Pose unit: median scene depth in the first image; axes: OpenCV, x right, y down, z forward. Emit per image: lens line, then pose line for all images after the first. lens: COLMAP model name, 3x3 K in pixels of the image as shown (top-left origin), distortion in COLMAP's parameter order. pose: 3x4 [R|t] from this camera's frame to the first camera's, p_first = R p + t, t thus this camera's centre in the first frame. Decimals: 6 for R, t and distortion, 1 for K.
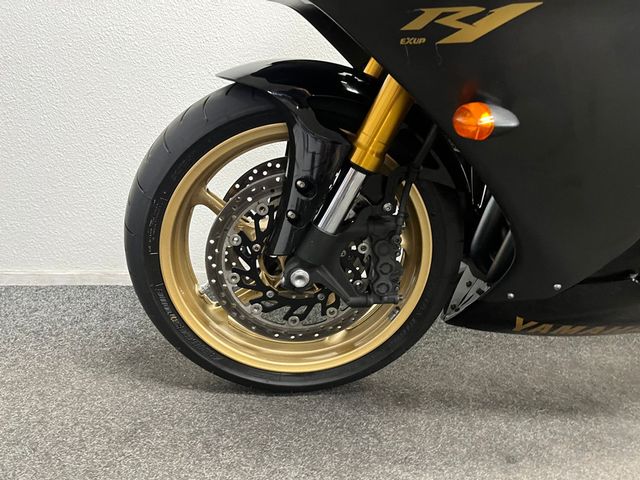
lens RADIAL K [[489.4, 0, 308.8], [0, 489.4, 230.0], [0, 0, 1]] dist [0.056062, -0.081905]
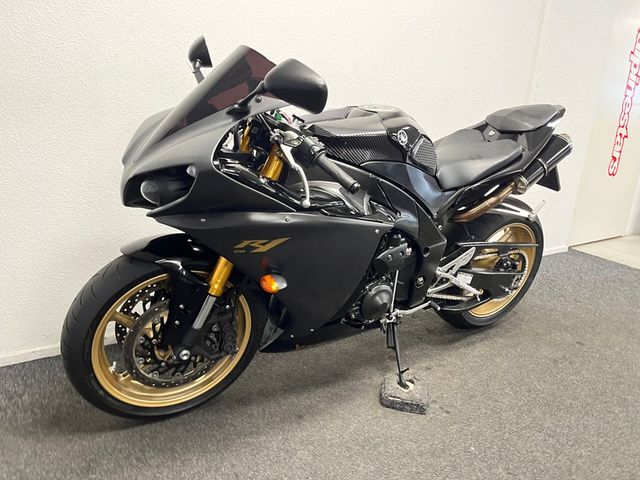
lens RADIAL K [[489.4, 0, 322.5], [0, 489.4, 242.2], [0, 0, 1]] dist [0.056062, -0.081905]
pose [[0.891852, -0.128049, 0.433825, -0.271096], [0.099248, 0.991119, 0.088509, -0.384354], [-0.441306, -0.035881, 0.896639, -0.762064]]
